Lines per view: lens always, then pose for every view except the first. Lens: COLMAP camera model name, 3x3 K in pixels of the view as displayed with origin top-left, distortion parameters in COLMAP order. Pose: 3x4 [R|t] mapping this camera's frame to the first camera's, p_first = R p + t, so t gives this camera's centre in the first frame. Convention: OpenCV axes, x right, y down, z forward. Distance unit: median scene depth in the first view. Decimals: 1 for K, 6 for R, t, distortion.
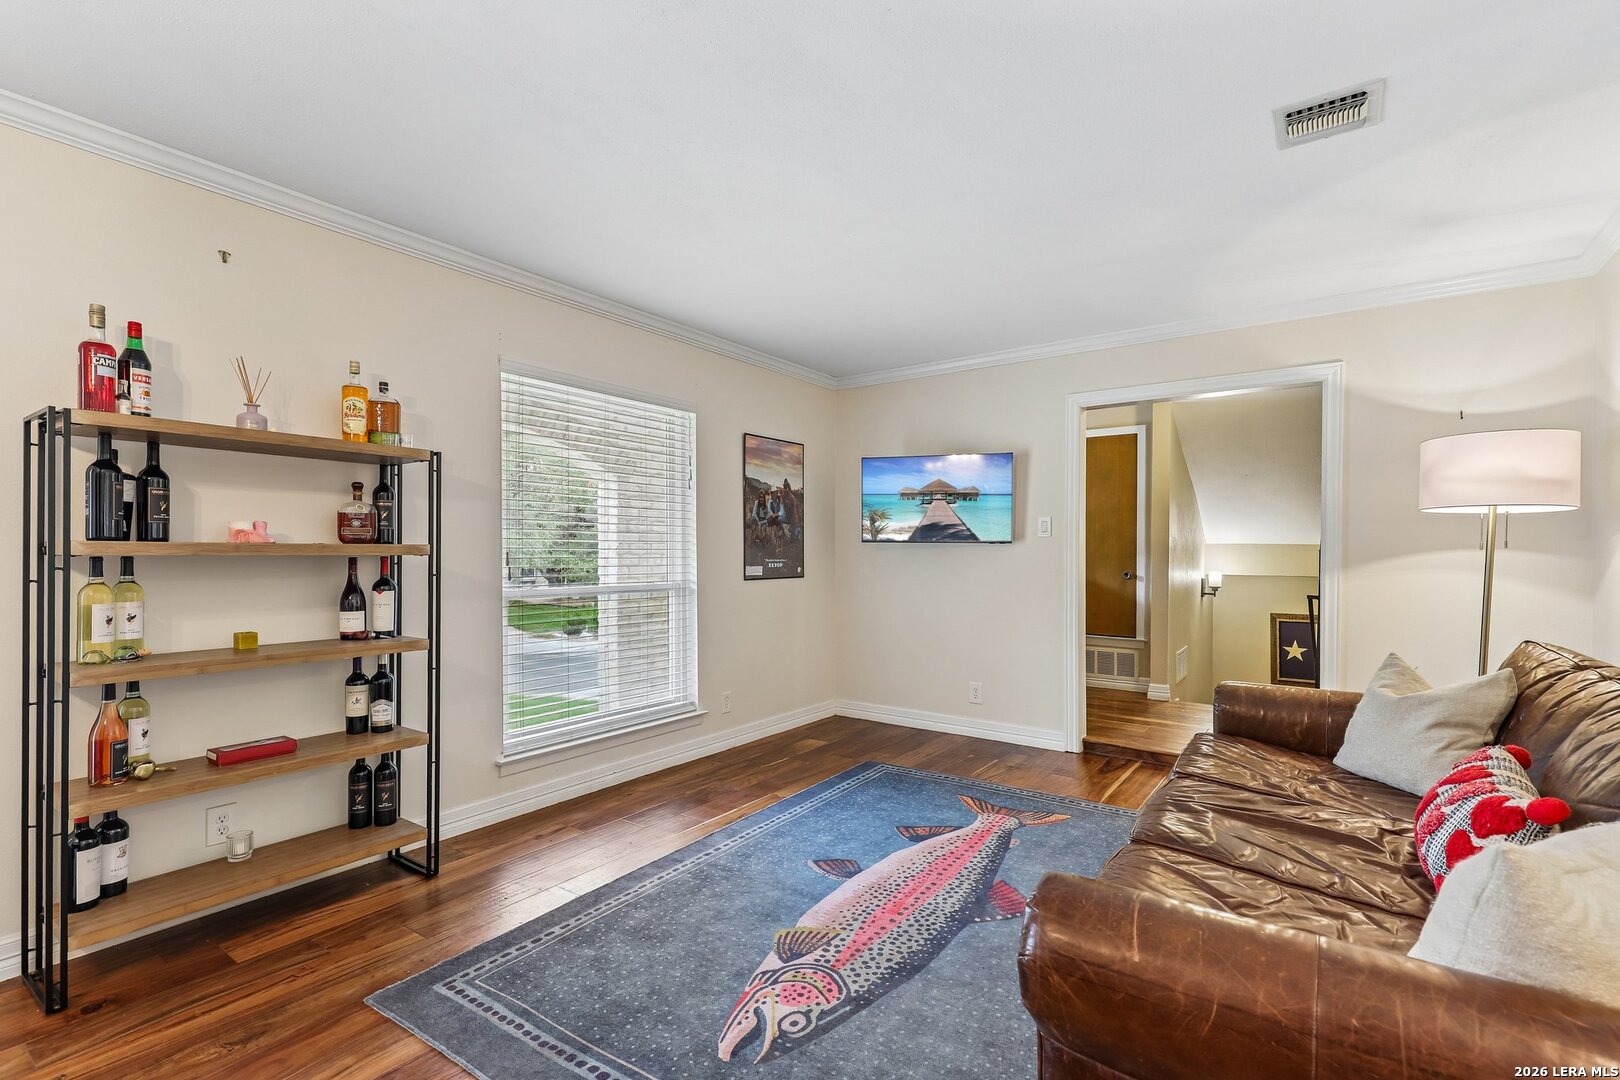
lens RADIAL K [[789.3, 0, 810.0], [0, 789.3, 540.0], [0, 0, 1]] dist [0.004929, 0.000568]
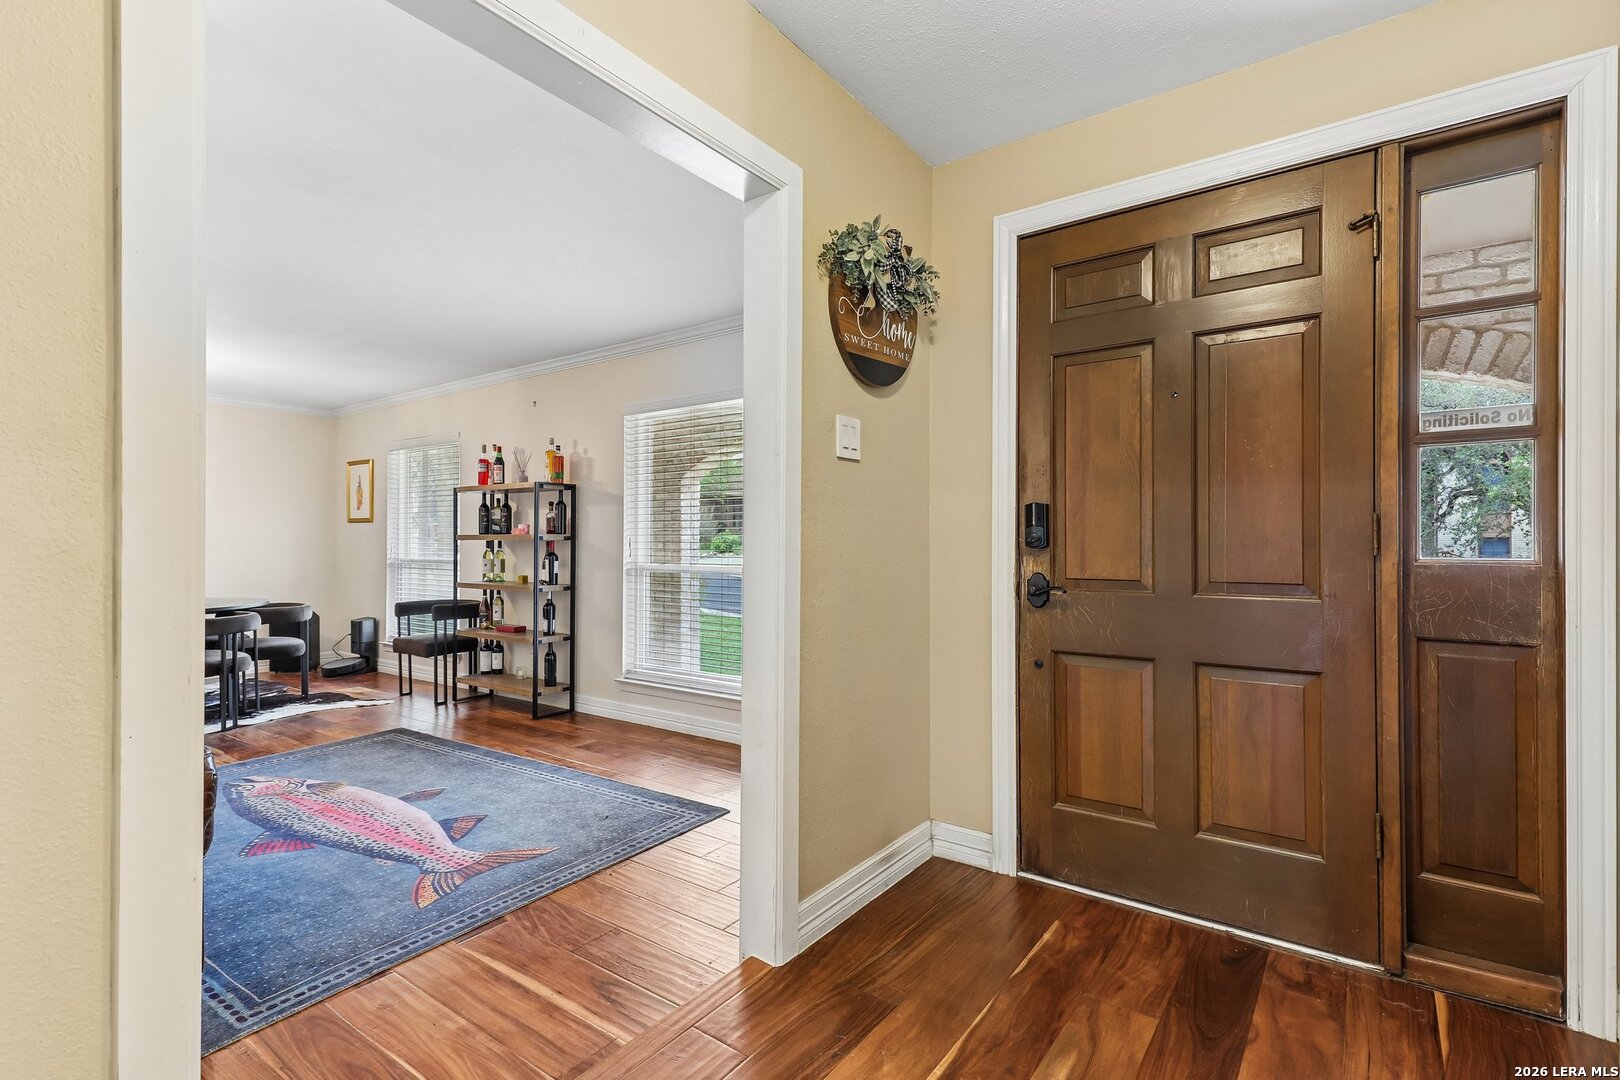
lens RADIAL K [[743.6, 0, 810.0], [0, 743.6, 540.0], [0, 0, 1]] dist [0.001080, 0.000030]
pose [[-0.004607, -0.000058, -0.999989, 1.258486], [0.007674, 0.999971, -0.000093, 0.021892], [0.999960, -0.007675, -0.004606, 1.699884]]
